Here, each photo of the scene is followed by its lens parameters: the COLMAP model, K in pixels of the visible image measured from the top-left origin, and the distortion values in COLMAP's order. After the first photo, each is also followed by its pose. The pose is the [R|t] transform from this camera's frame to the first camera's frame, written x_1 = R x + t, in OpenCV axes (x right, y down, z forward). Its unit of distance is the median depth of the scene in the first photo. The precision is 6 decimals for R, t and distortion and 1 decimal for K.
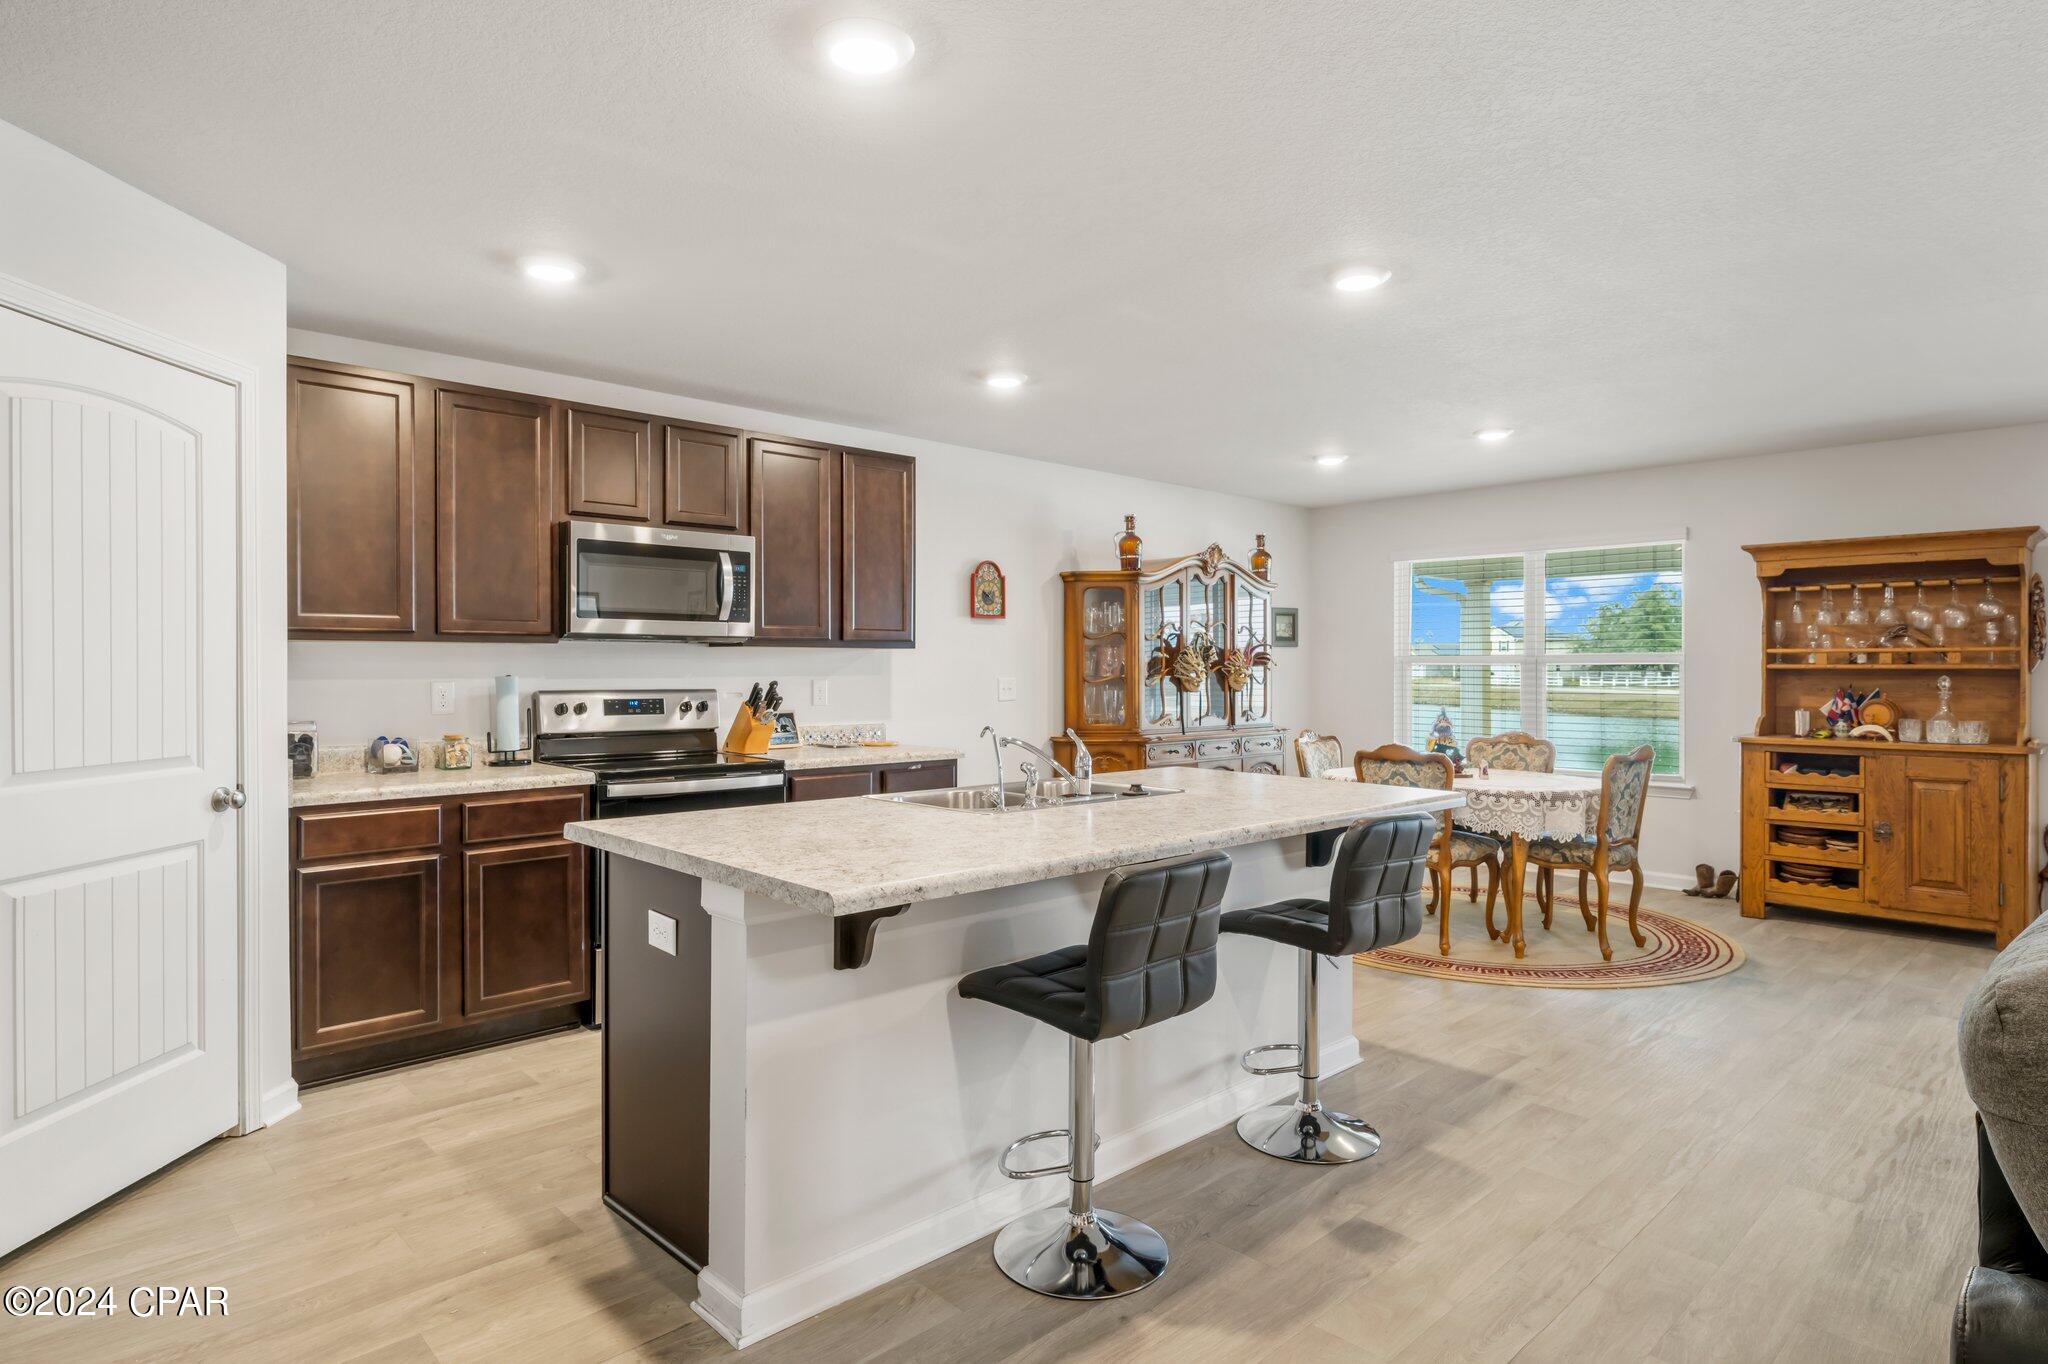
lens RADIAL K [[1134.2, 0, 1008.5], [0, 1134.2, 669.5], [0, 0, 1]] dist [0.001059, 0.000416]
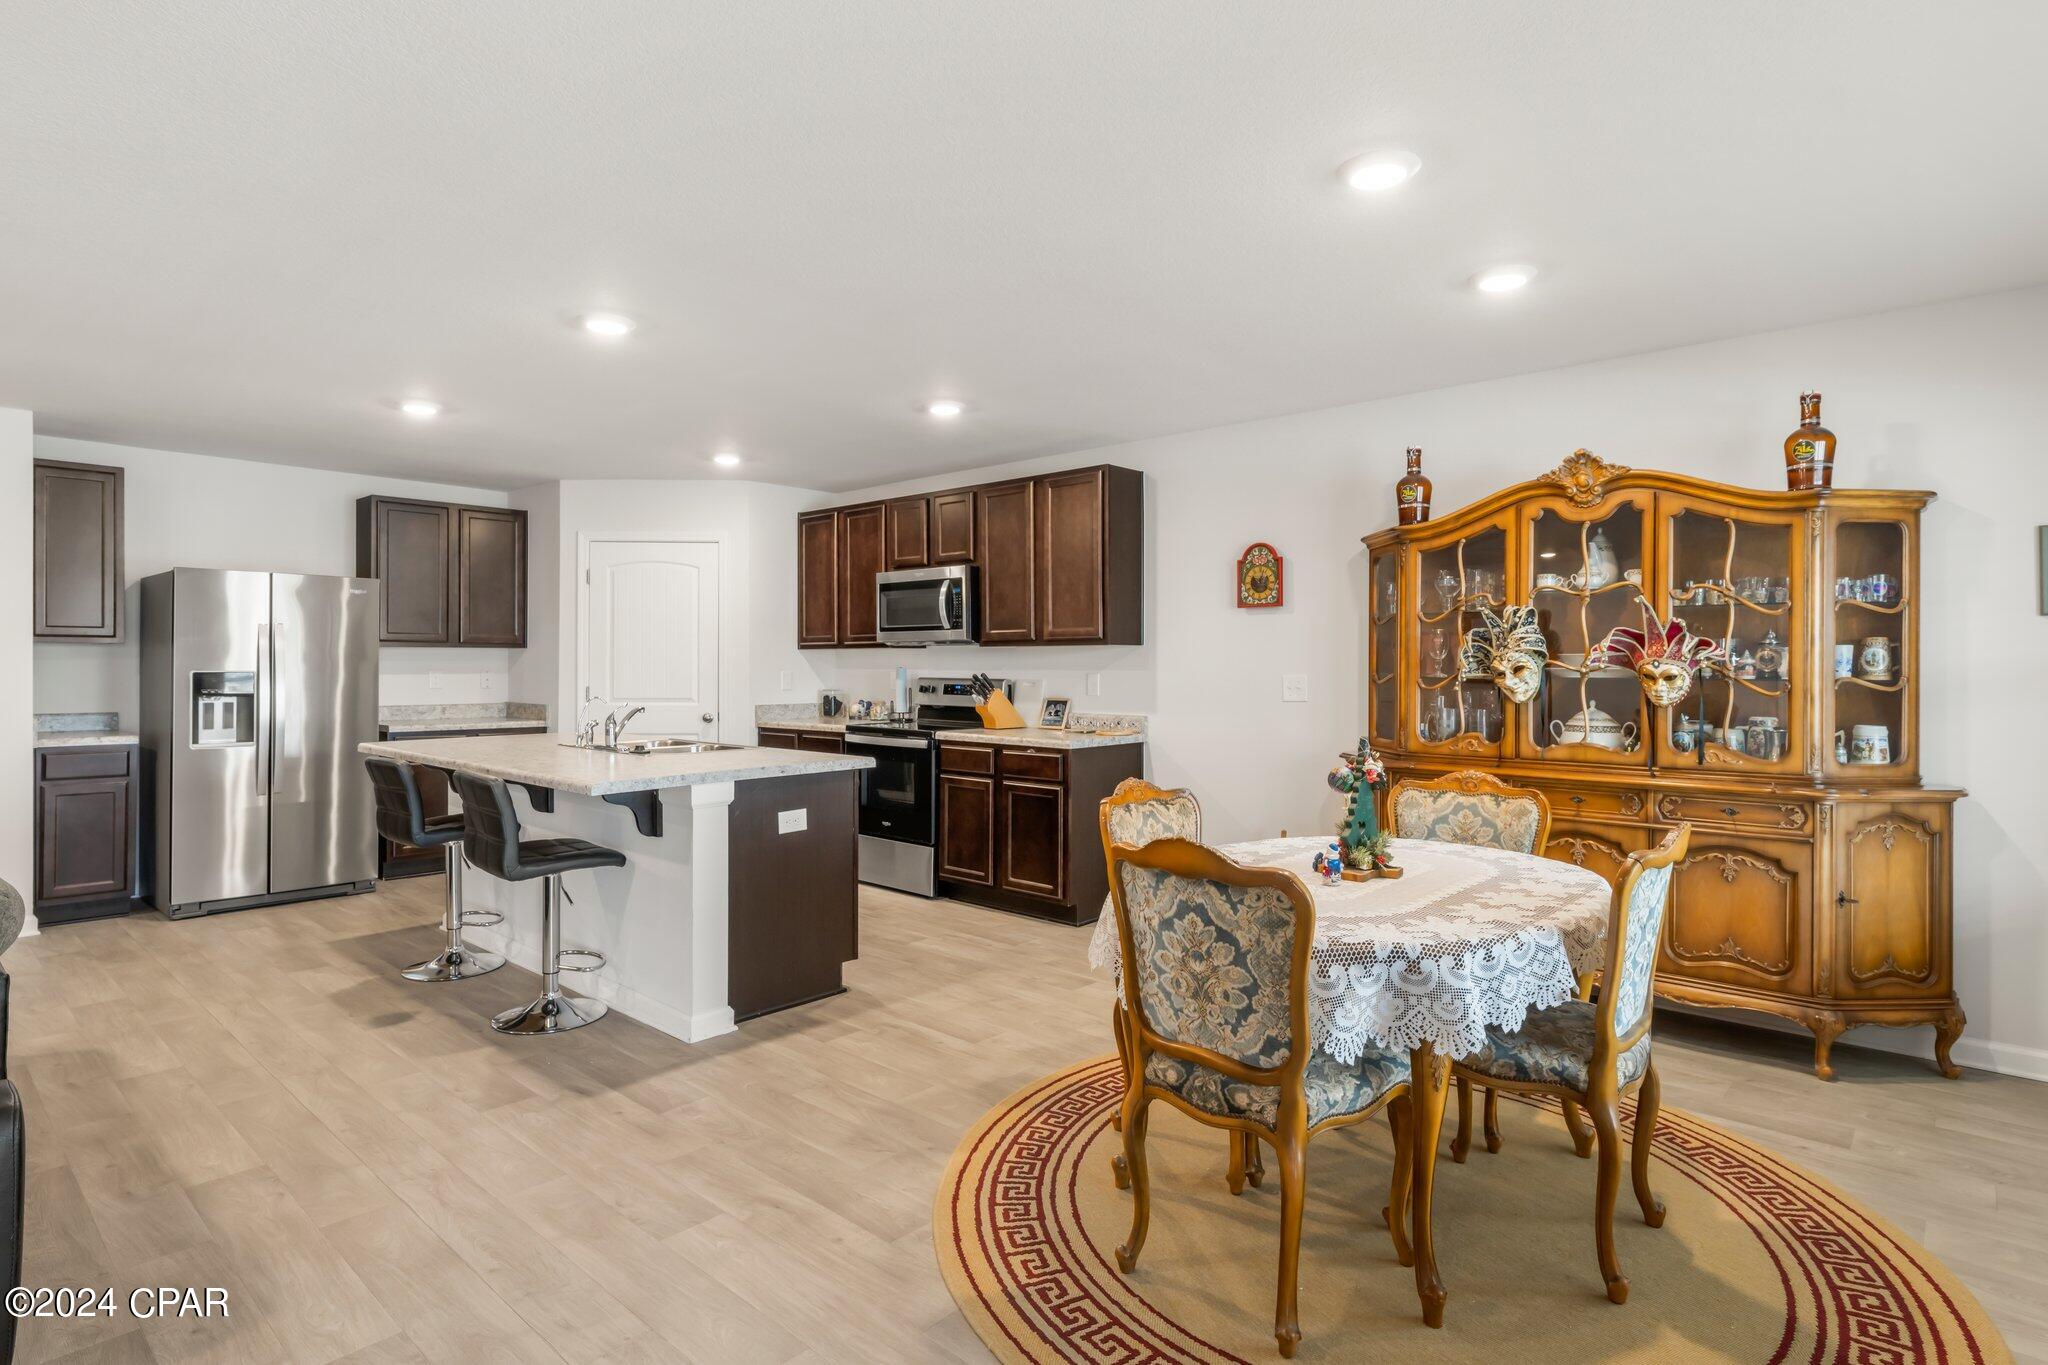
lens RADIAL K [[1037.6, 0, 1037.1], [0, 1037.6, 672.3], [0, 0, 1]] dist [-0.016367, 0.003165]
pose [[0.095479, 0.004928, -0.995419, 0.903400], [-0.002863, 0.999985, 0.004676, 0.003215], [0.995427, 0.002403, 0.095491, 0.869193]]
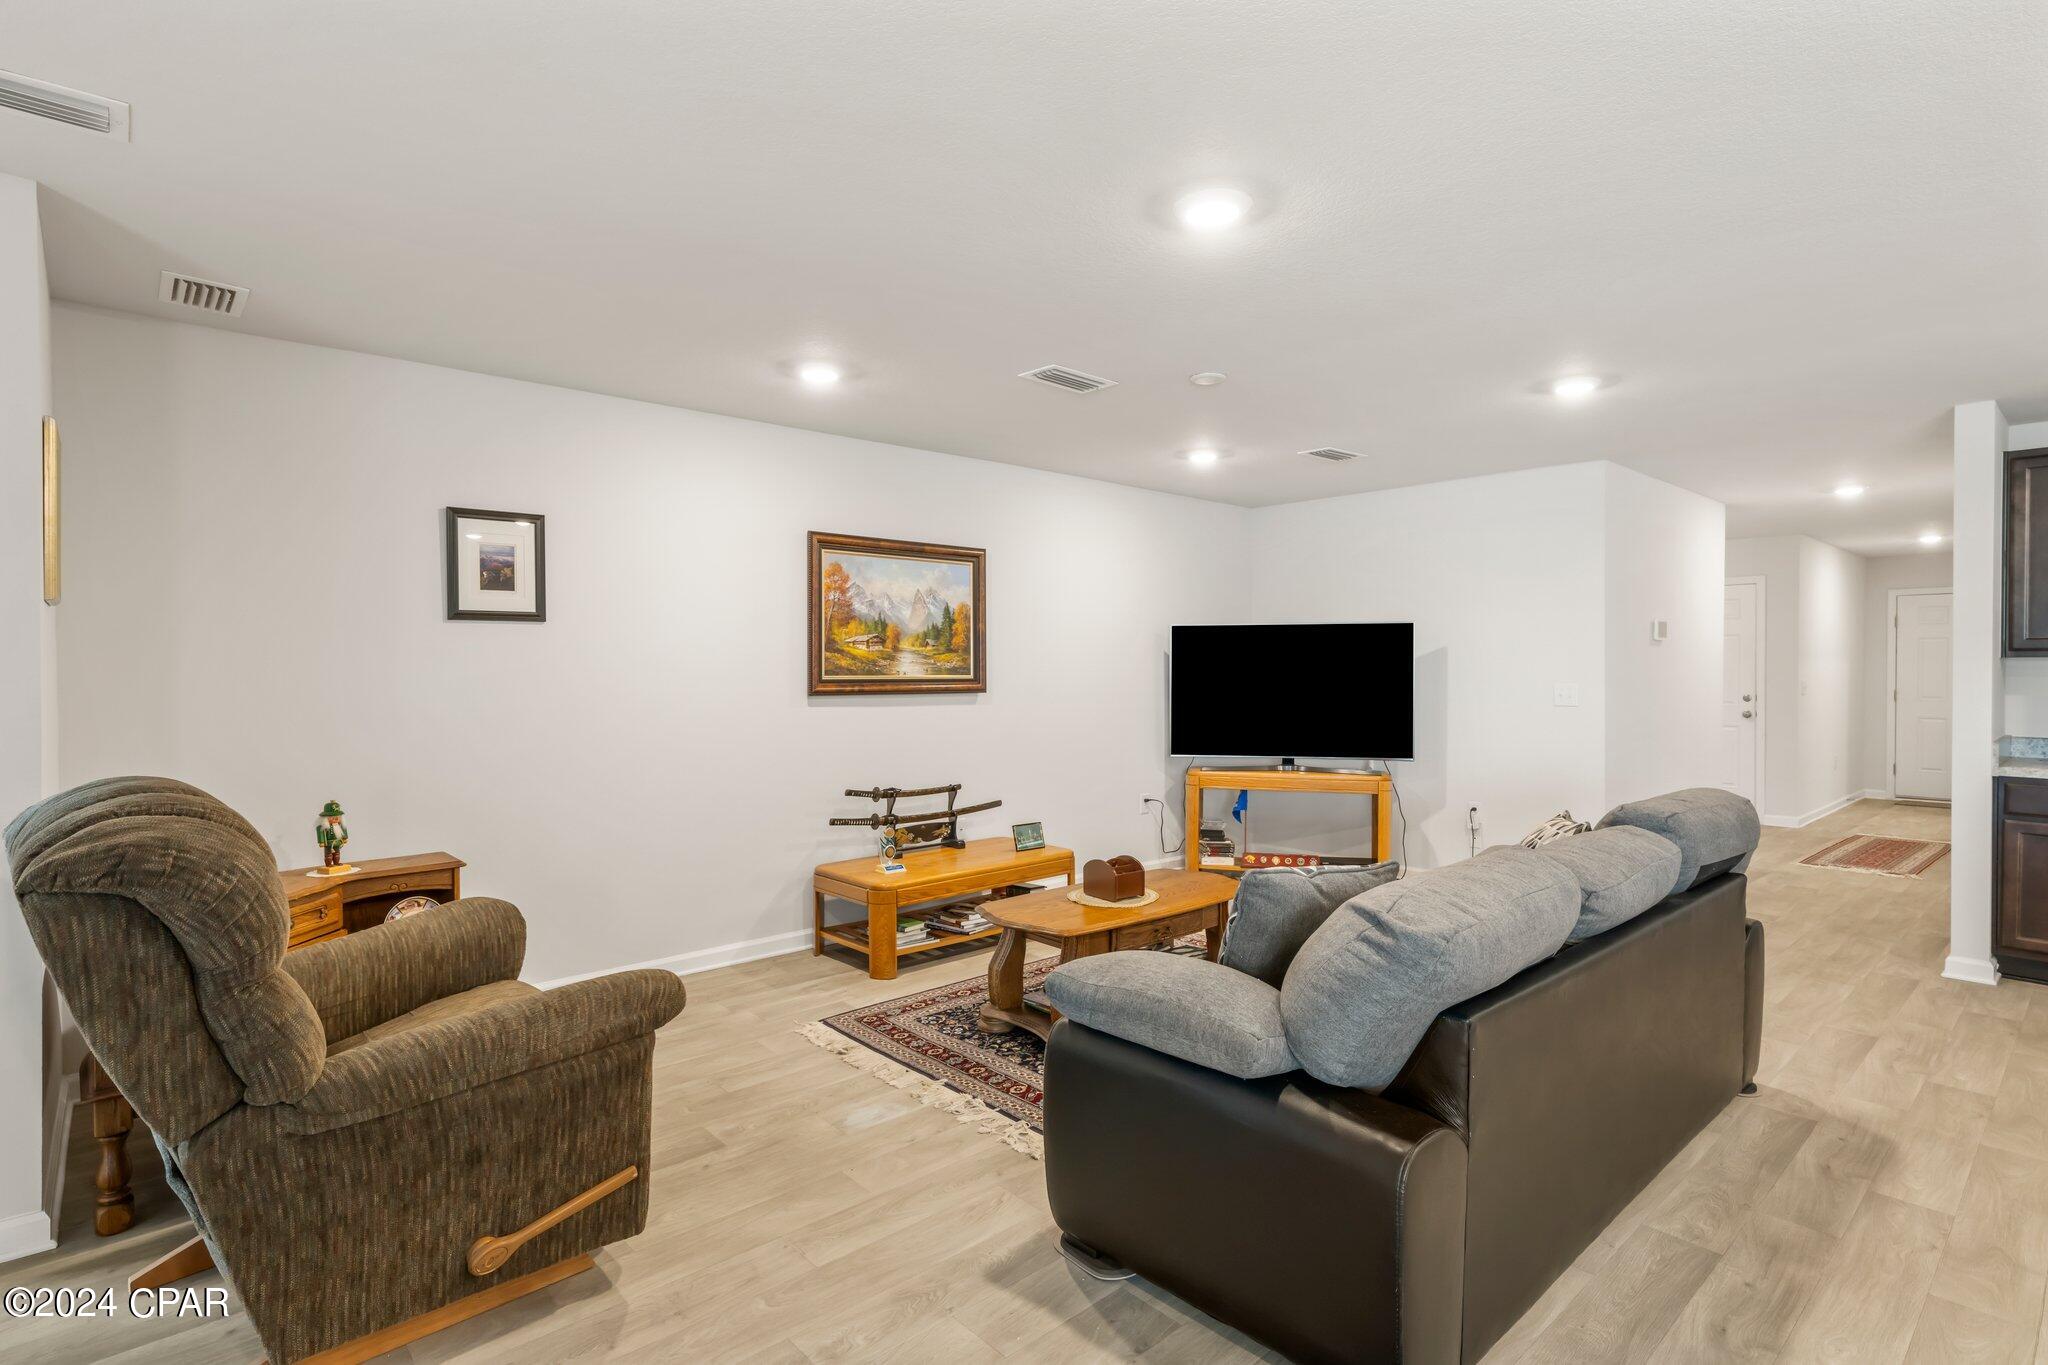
lens RADIAL K [[981.7, 0, 1039.9], [0, 981.7, 688.4], [0, 0, 1]] dist [0.009357, -0.002426]
pose [[-0.999762, -0.001333, 0.021767, 0.656533], [-0.000867, 0.999771, 0.021398, -0.007945], [-0.021790, 0.021374, -0.999534, 0.876998]]
